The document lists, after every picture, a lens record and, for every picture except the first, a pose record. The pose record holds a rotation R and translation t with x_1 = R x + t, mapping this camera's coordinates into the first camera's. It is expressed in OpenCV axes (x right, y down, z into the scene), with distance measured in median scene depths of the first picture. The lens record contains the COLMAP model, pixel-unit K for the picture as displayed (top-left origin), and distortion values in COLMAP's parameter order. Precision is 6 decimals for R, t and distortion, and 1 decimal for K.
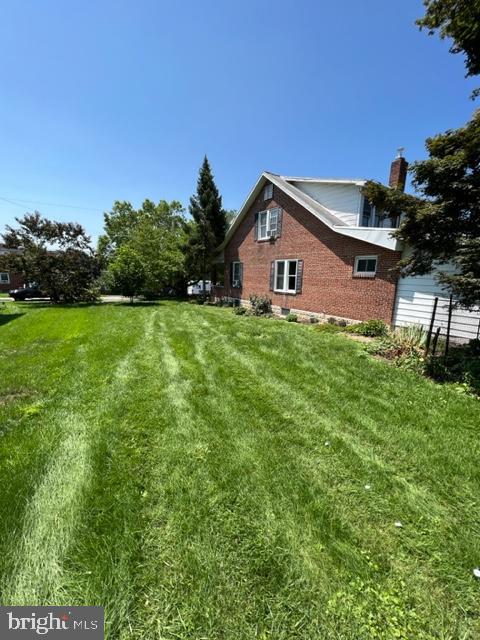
lens RADIAL K [[256.1, 0, 236.9], [0, 256.1, 318.3], [0, 0, 1]] dist [-0.001605, -0.000213]
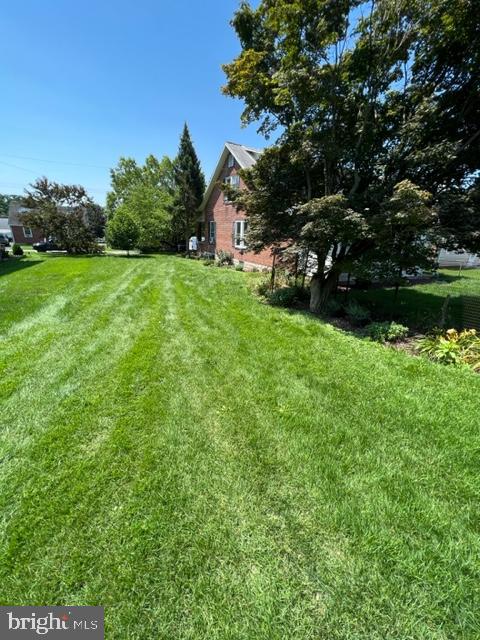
lens RADIAL K [[256.1, 0, 243.5], [0, 256.1, 320.1], [0, 0, 1]] dist [-0.001605, -0.000213]
pose [[0.998187, 0.032051, -0.050944, 0.216553], [-0.023234, 0.986006, 0.165084, 0.032051], [0.055522, -0.163601, 0.984963, -0.235214]]
